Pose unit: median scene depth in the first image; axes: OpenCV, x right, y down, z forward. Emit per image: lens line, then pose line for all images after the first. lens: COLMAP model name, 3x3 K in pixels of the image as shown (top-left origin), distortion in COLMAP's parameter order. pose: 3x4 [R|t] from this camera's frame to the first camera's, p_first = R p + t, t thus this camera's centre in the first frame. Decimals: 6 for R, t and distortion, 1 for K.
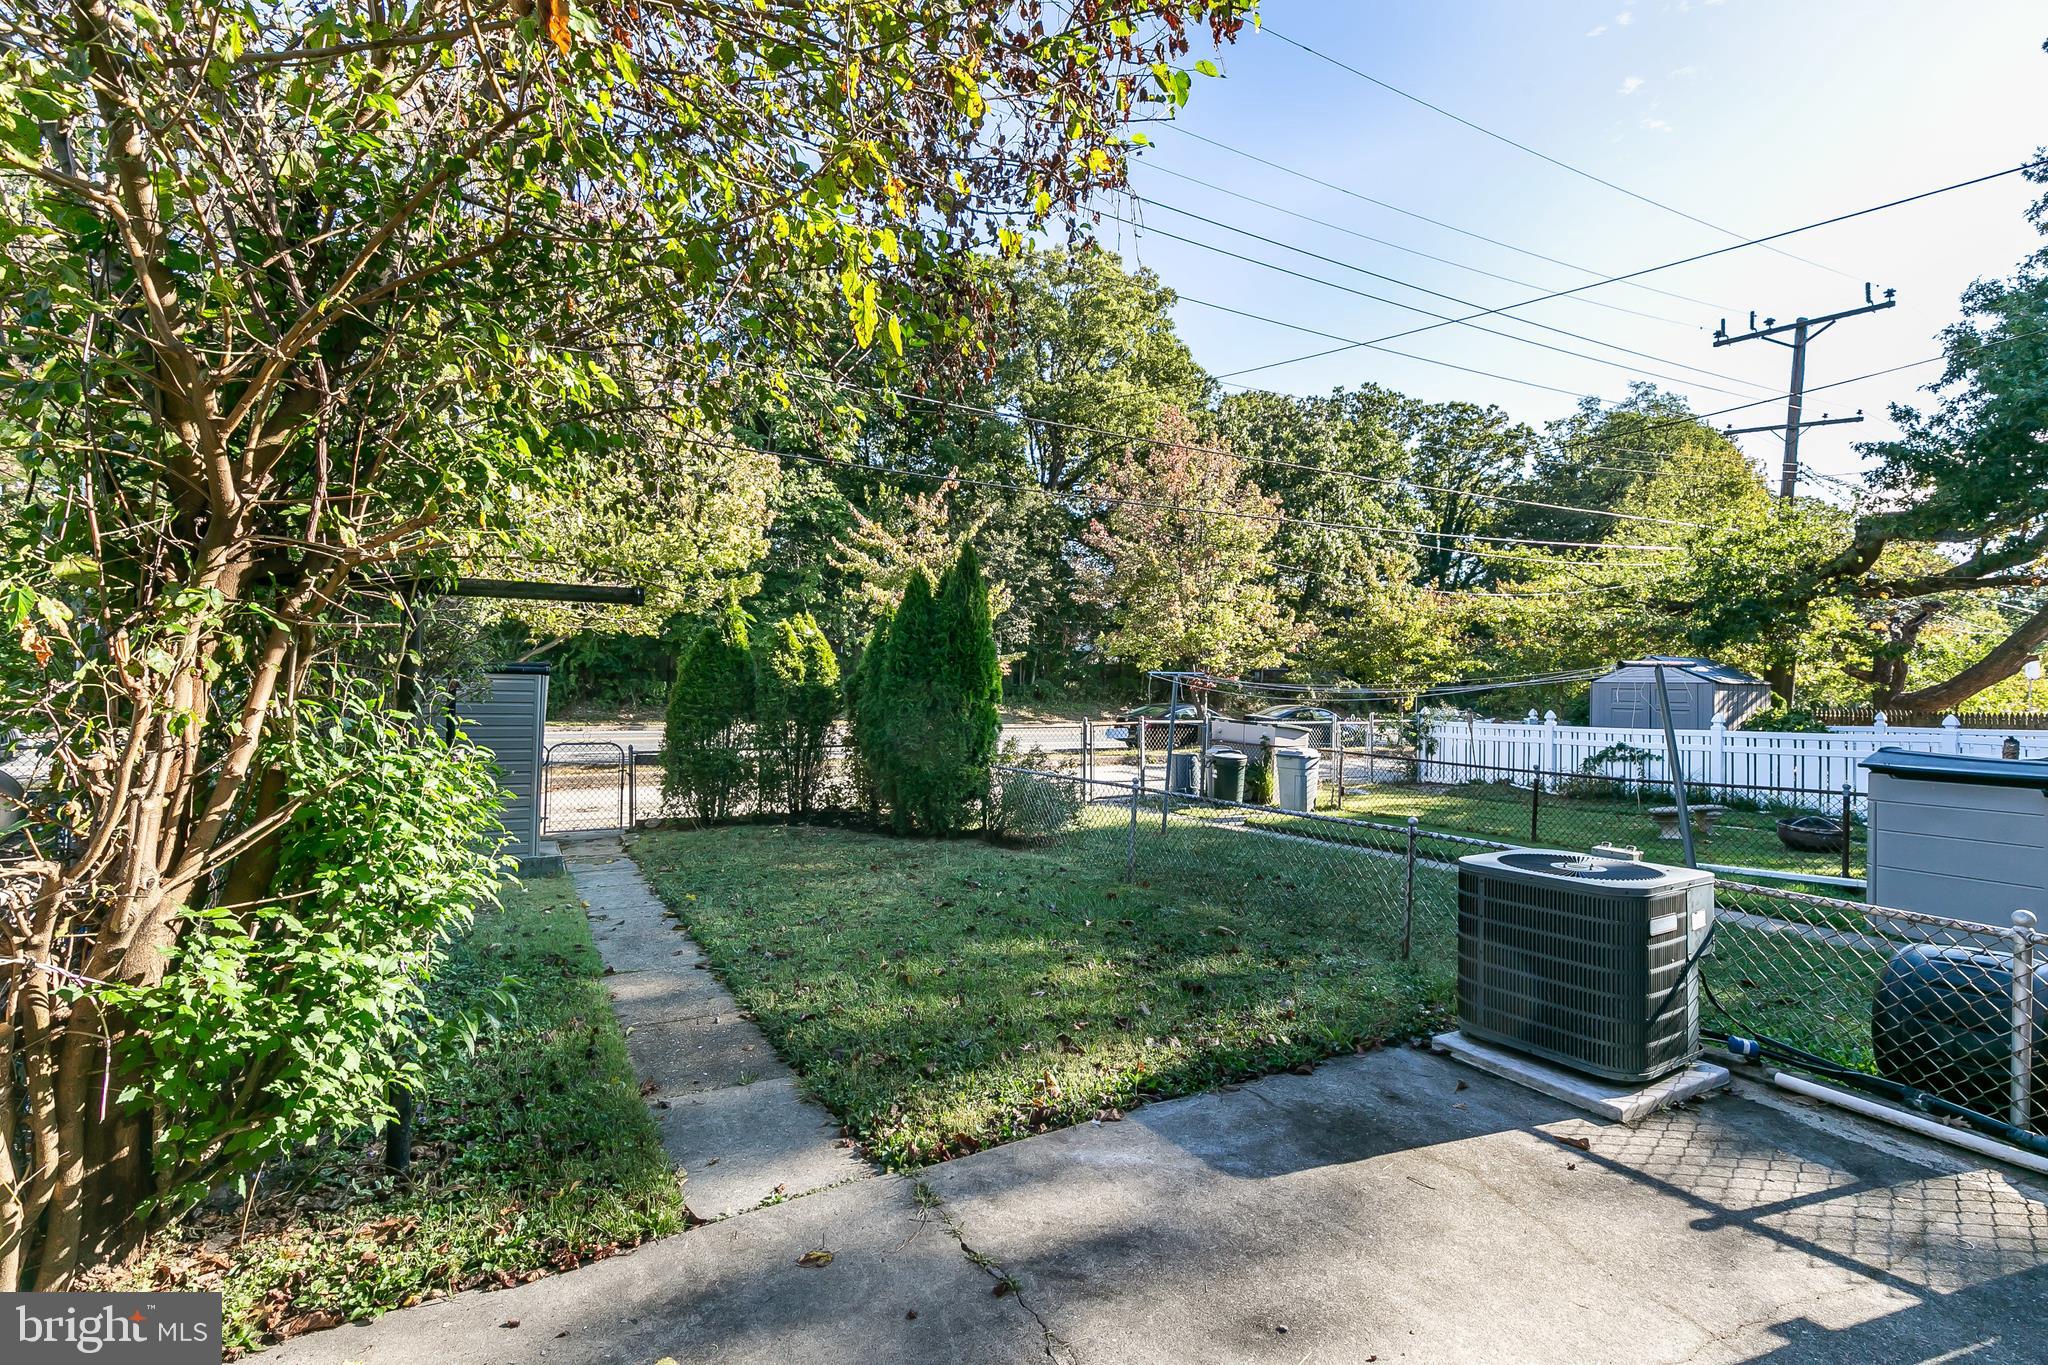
lens RADIAL K [[919.9, 0, 1024.0], [0, 919.9, 682.5], [0, 0, 1]] dist [0.008515, 0.000179]
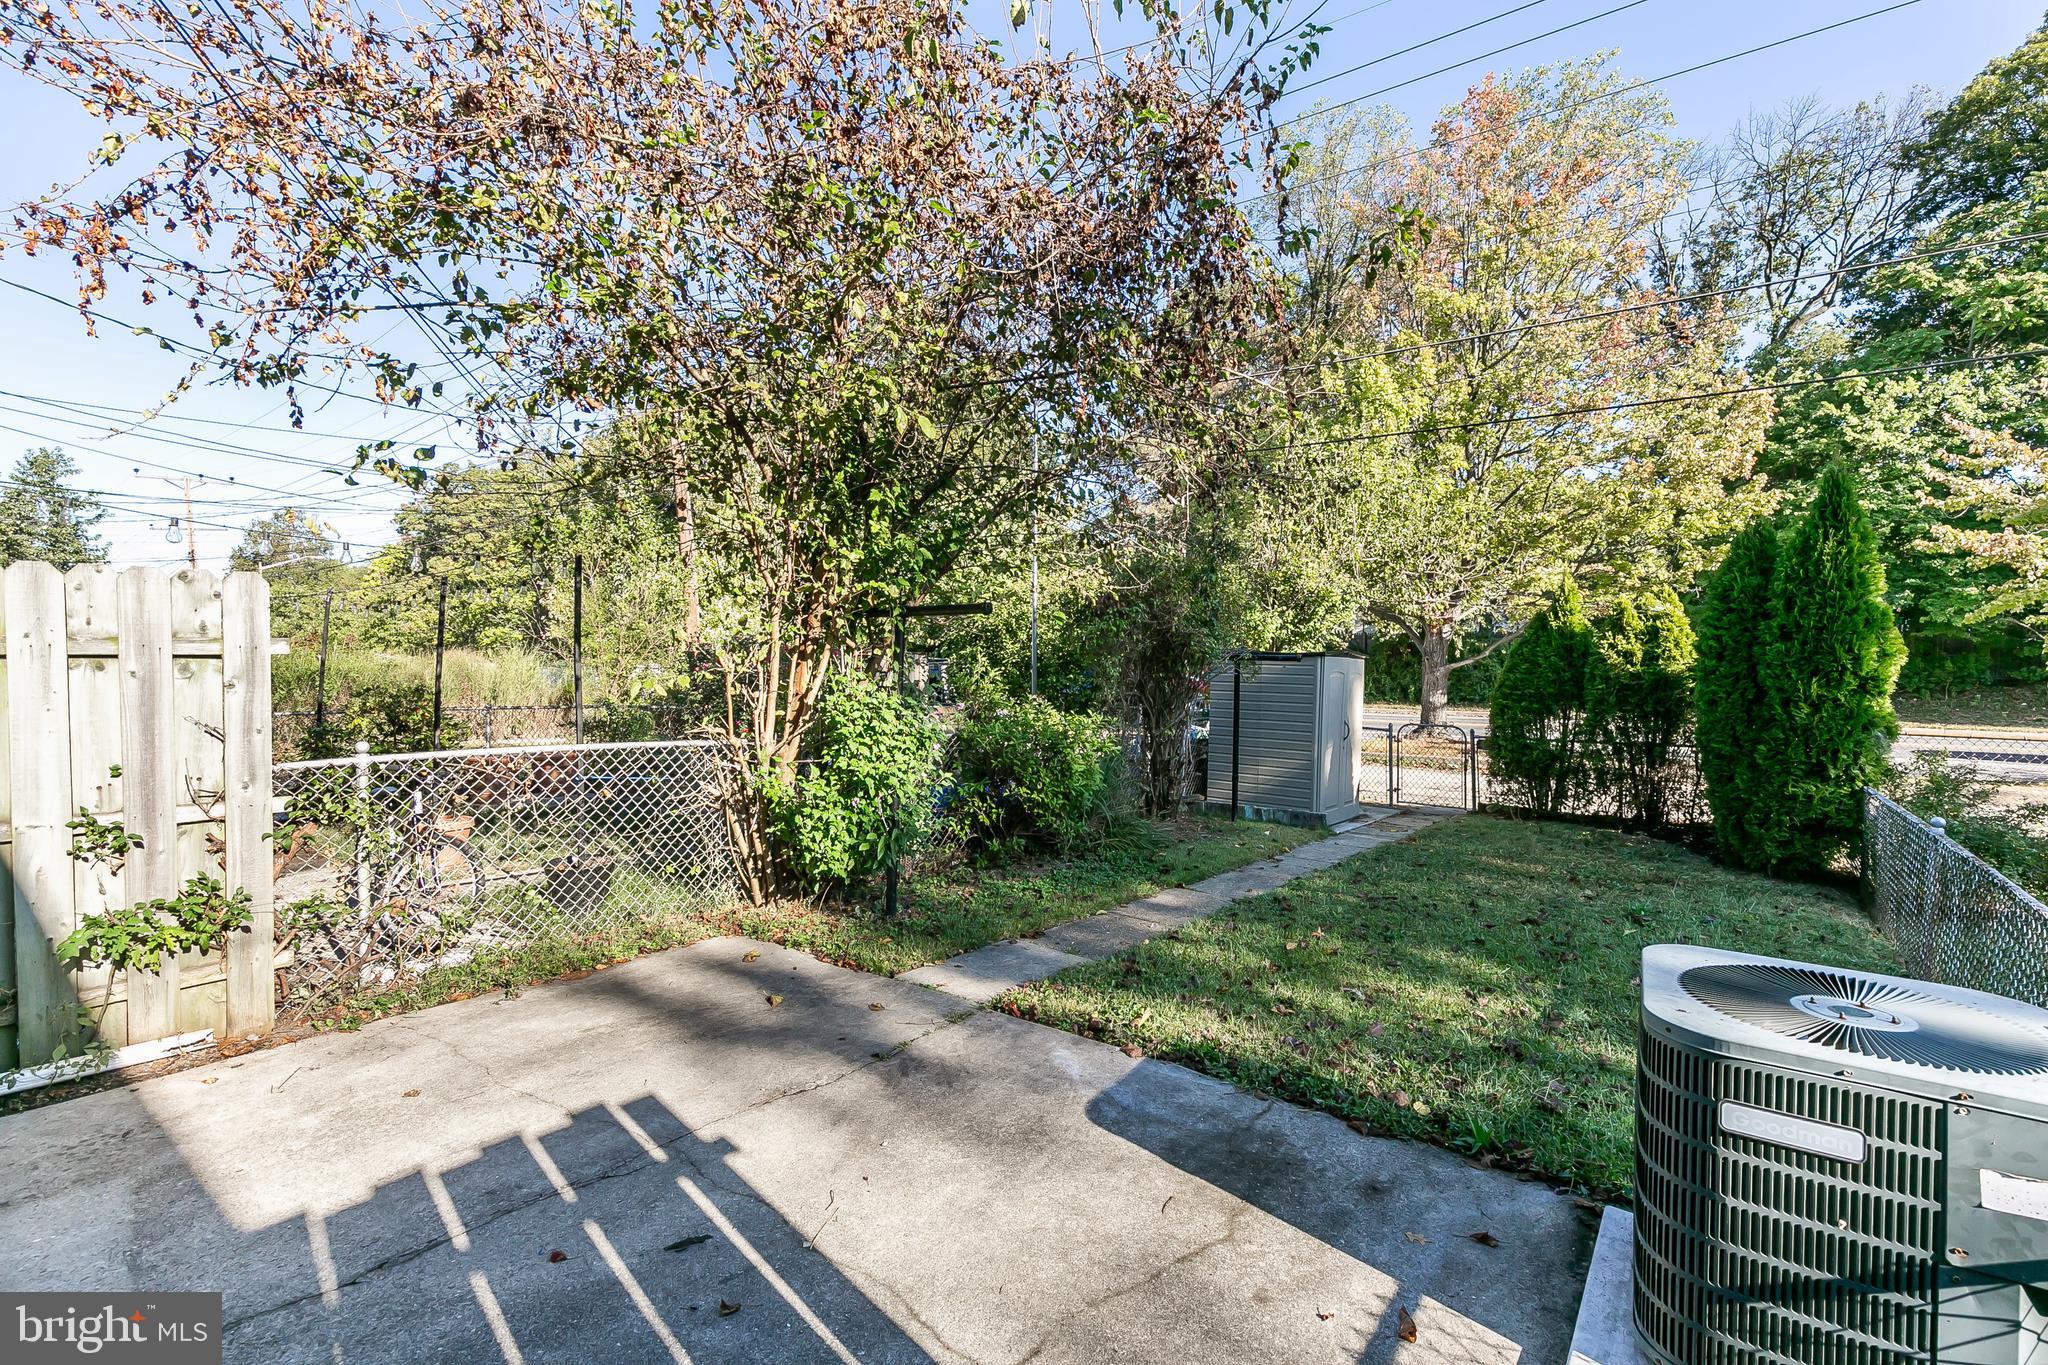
lens RADIAL K [[919.9, 0, 1024.0], [0, 919.9, 682.5], [0, 0, 1]] dist [0.008515, 0.000179]
pose [[0.384589, 0.009462, -0.923039, 0.970116], [-0.000499, 0.999949, 0.010043, 0.015534], [0.923088, -0.003402, 0.384575, 0.418885]]
